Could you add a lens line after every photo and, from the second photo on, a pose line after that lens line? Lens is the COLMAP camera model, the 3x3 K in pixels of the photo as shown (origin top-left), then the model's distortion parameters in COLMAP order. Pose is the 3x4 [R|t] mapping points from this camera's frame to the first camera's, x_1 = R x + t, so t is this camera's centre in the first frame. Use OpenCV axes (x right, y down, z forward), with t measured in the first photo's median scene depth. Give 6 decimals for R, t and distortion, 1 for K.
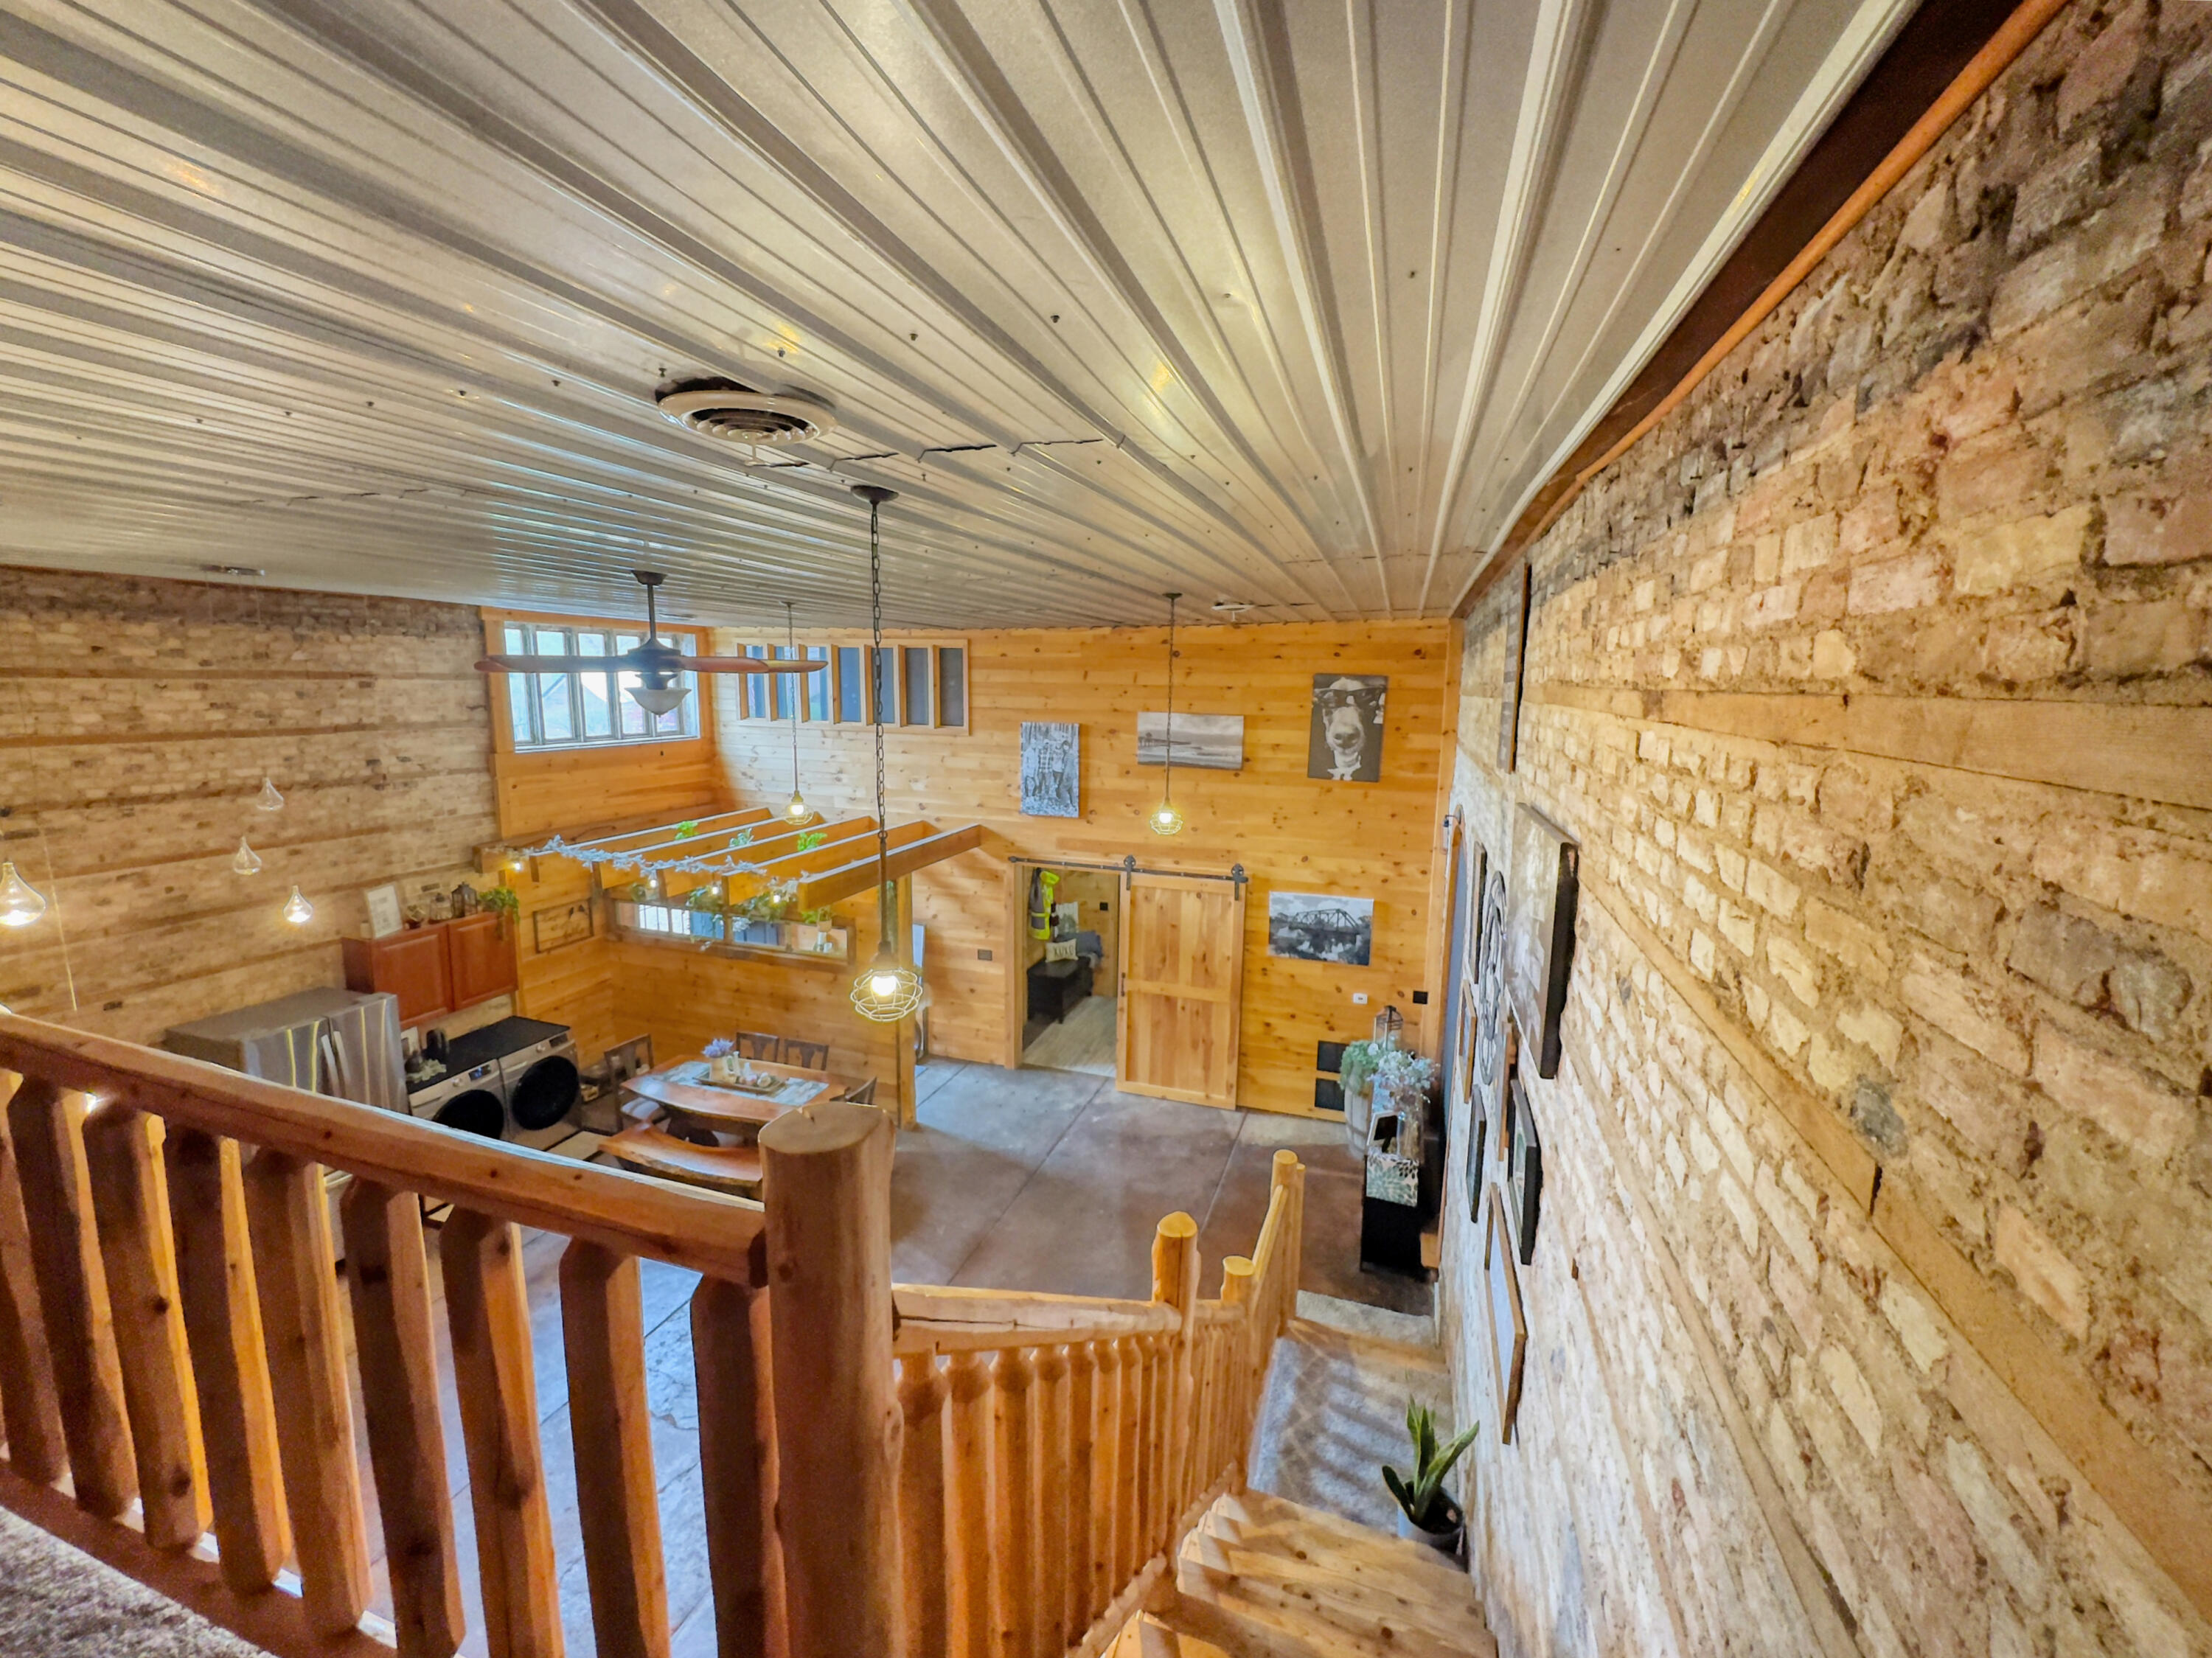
lens RADIAL K [[883.4, 0, 1108.4], [0, 883.4, 824.8], [0, 0, 1]] dist [-0.002350, 0.000512]
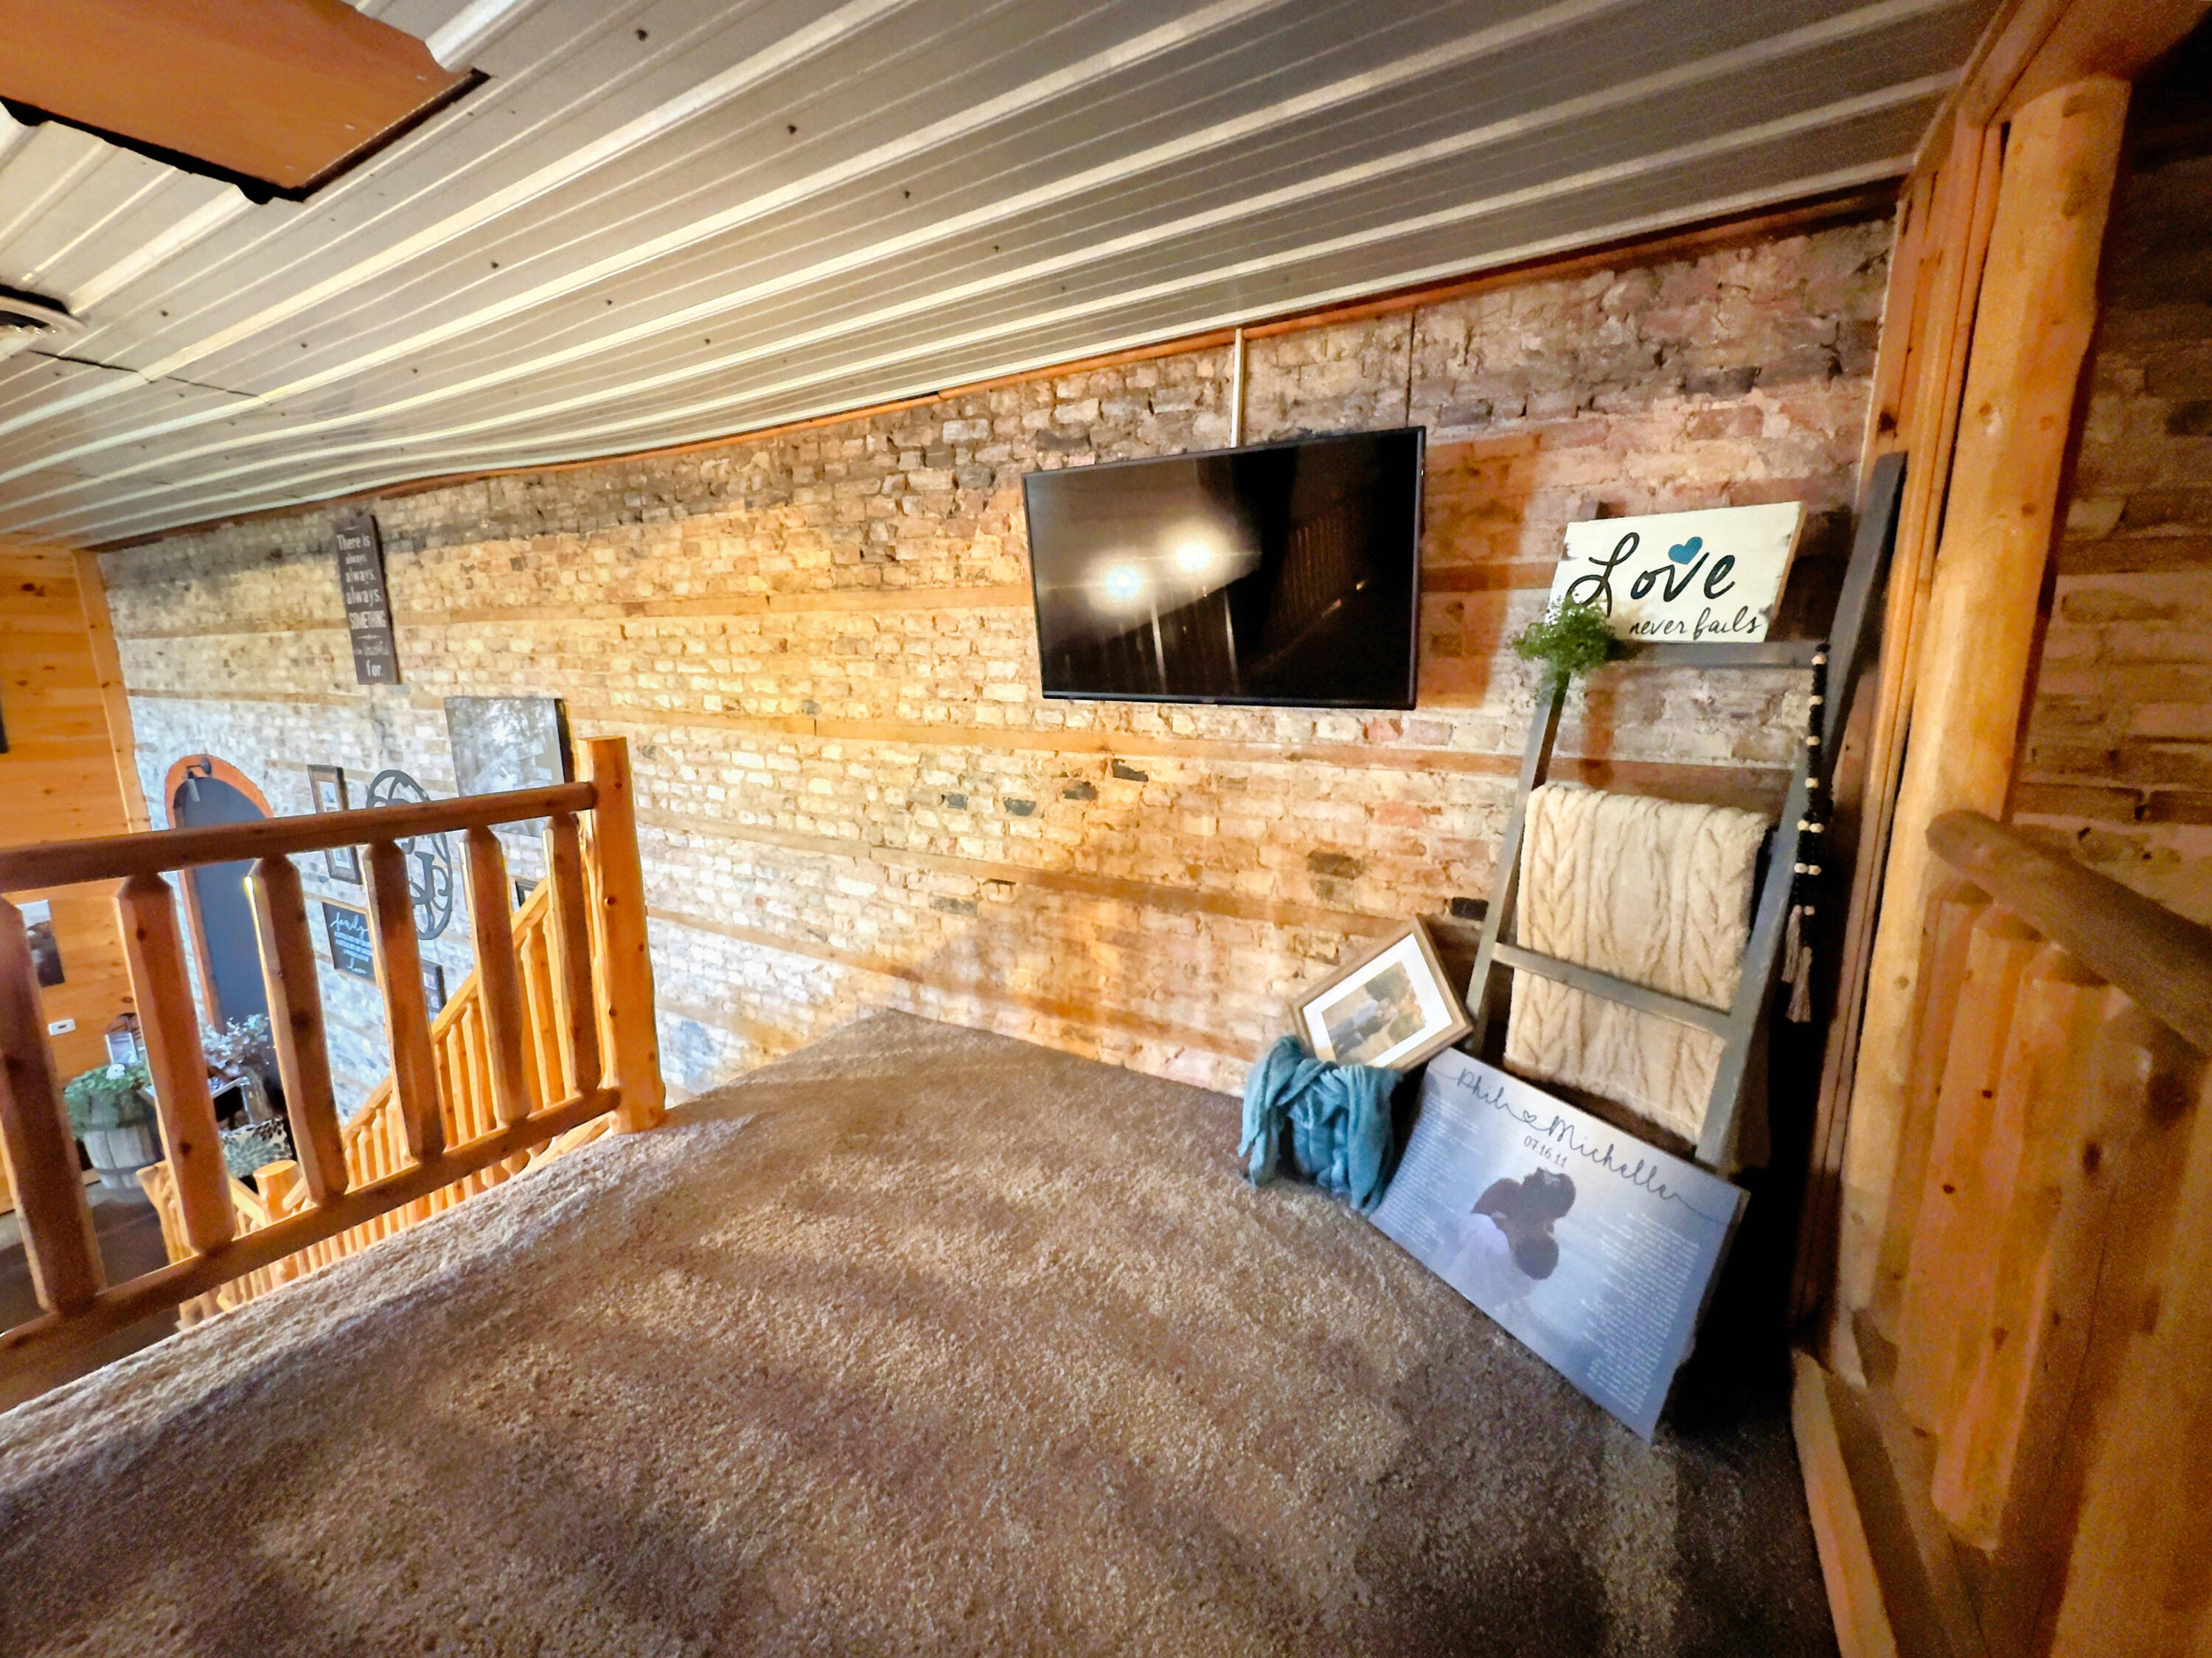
lens RADIAL K [[894.7, 0, 1106.0], [0, 894.7, 829.0], [0, 0, 1]] dist [-0.002640, -0.000122]
pose [[0.184328, -0.192010, 0.963927, -0.287399], [0.160529, 0.973444, 0.163209, 0.044598], [-0.969667, 0.124654, 0.210257, -0.102809]]
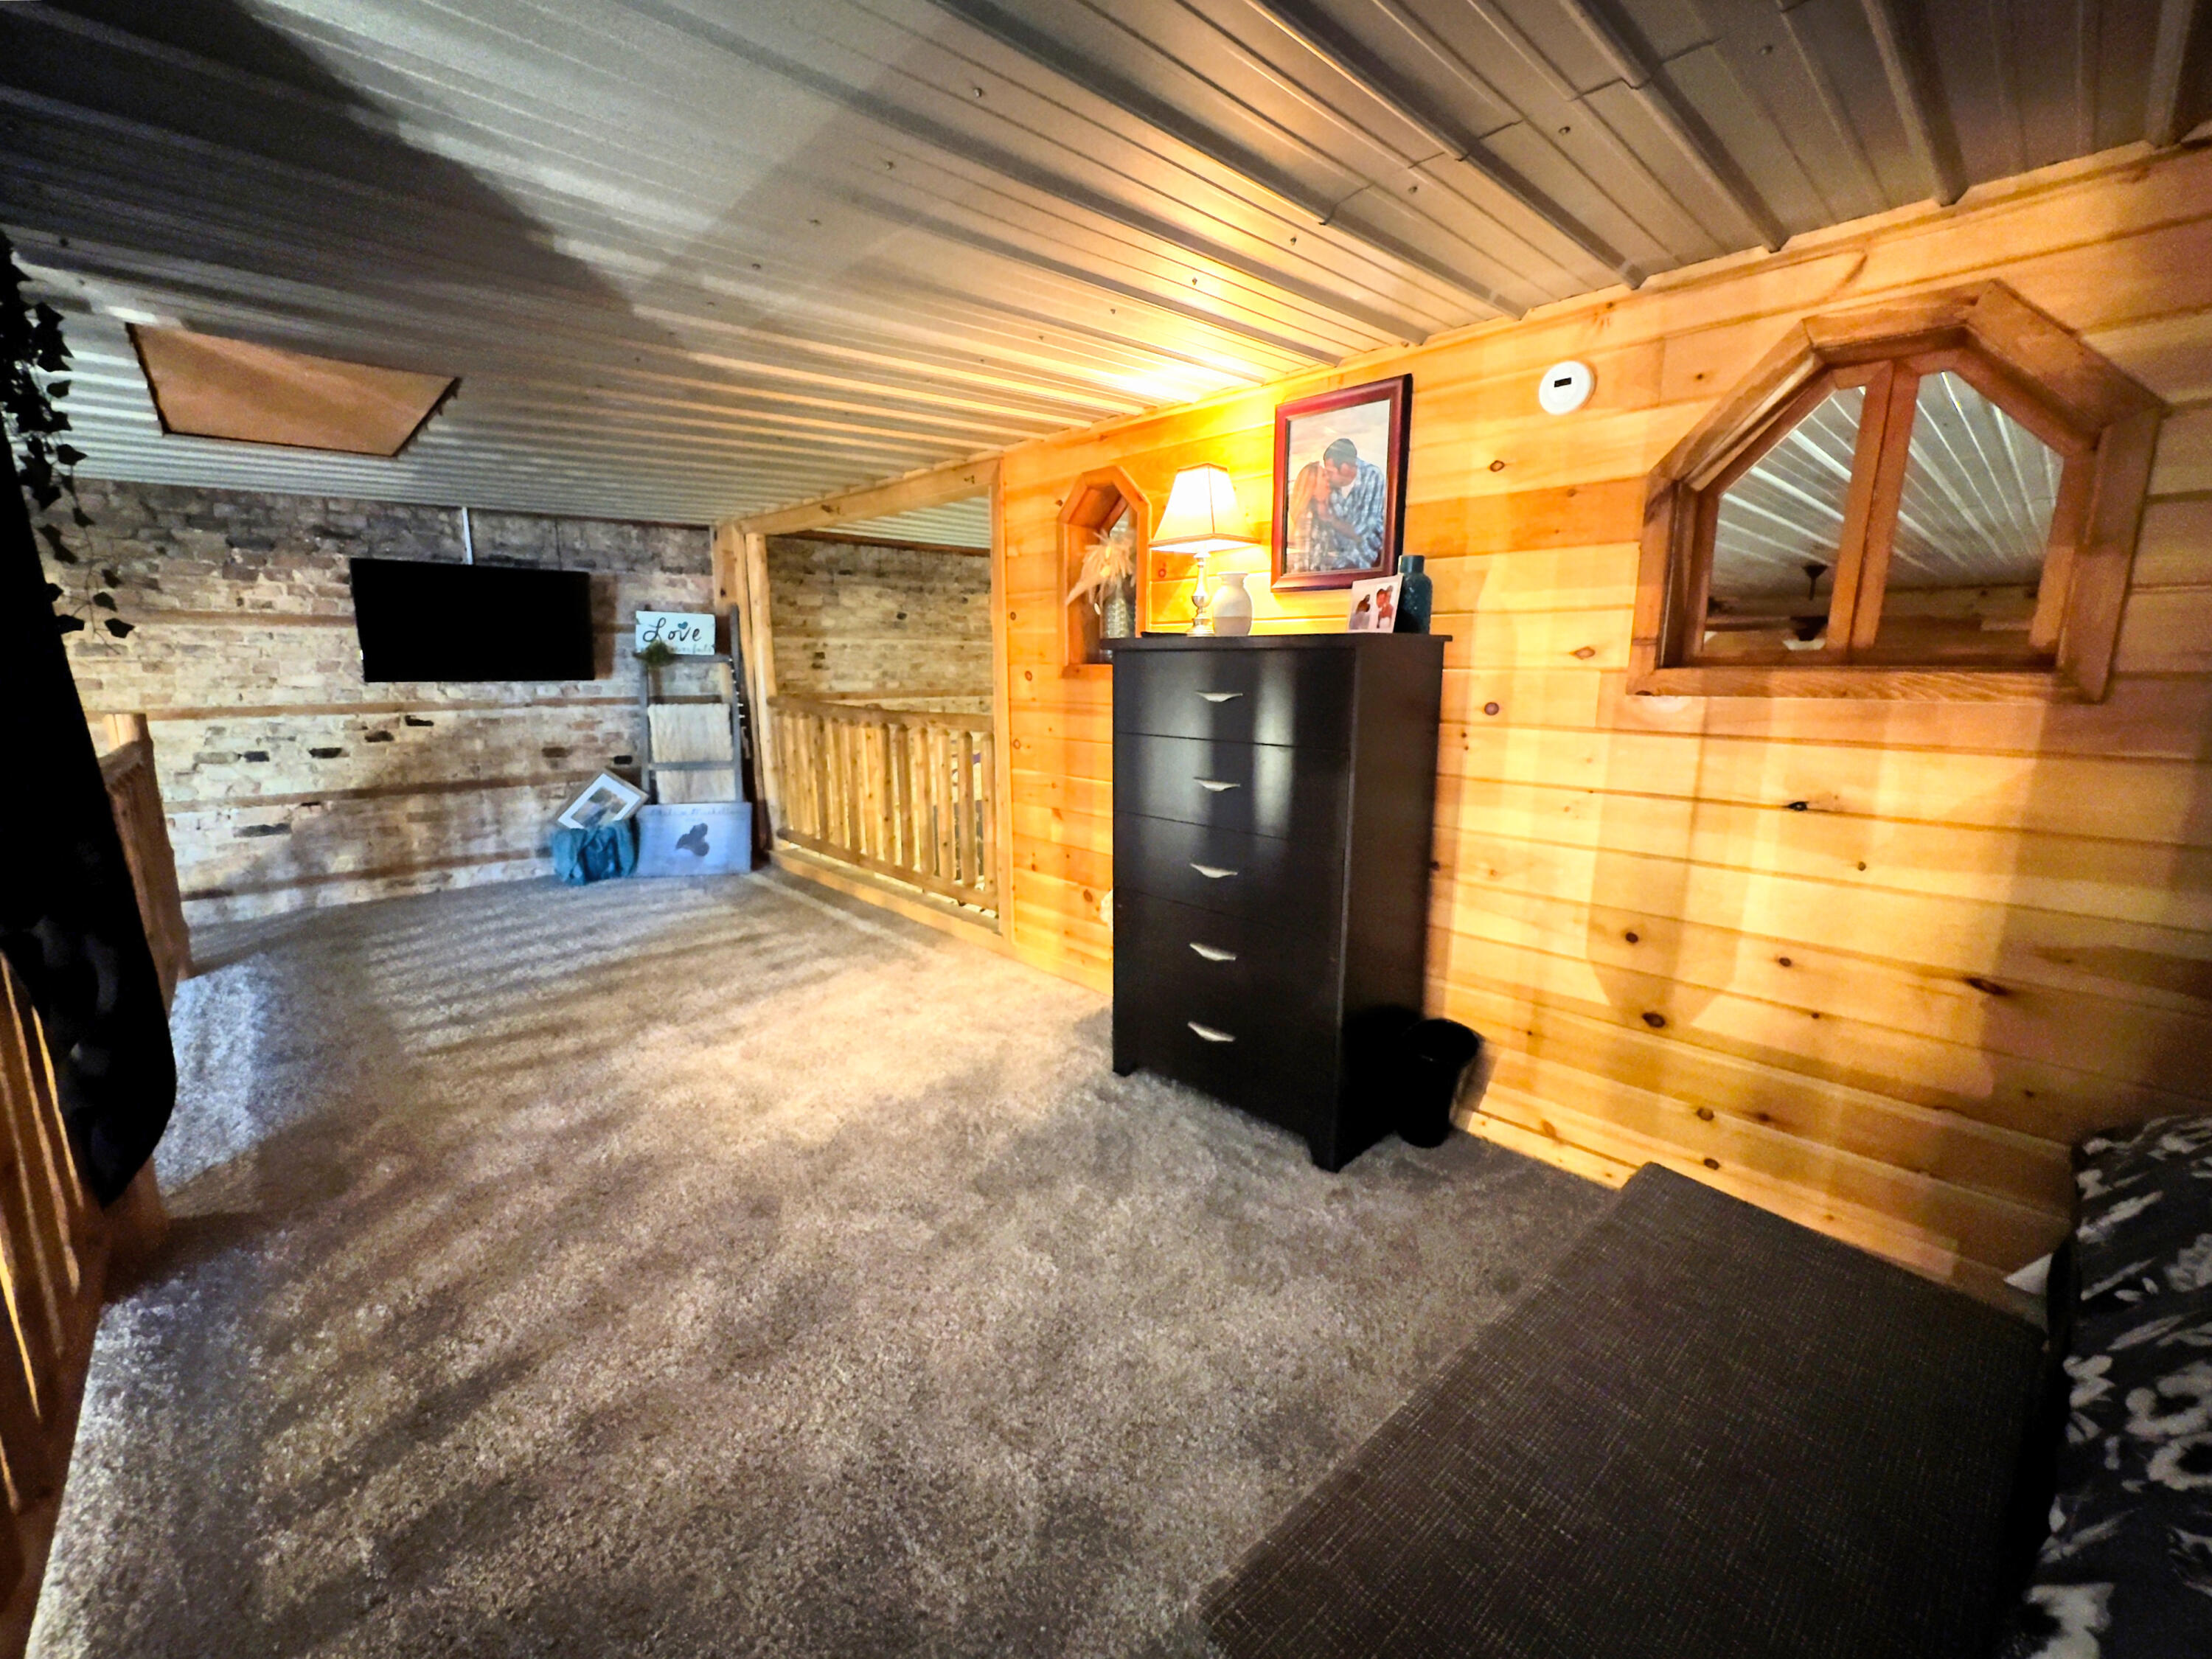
lens RADIAL K [[900.7, 0, 1109.7], [0, 900.7, 825.4], [0, 0, 1]] dist [-0.000860, -0.000168]
pose [[-0.888411, -0.093819, 0.449359, -0.631934], [0.065027, 0.943301, 0.325508, -0.017758], [-0.454420, 0.318406, -0.831938, 0.248513]]
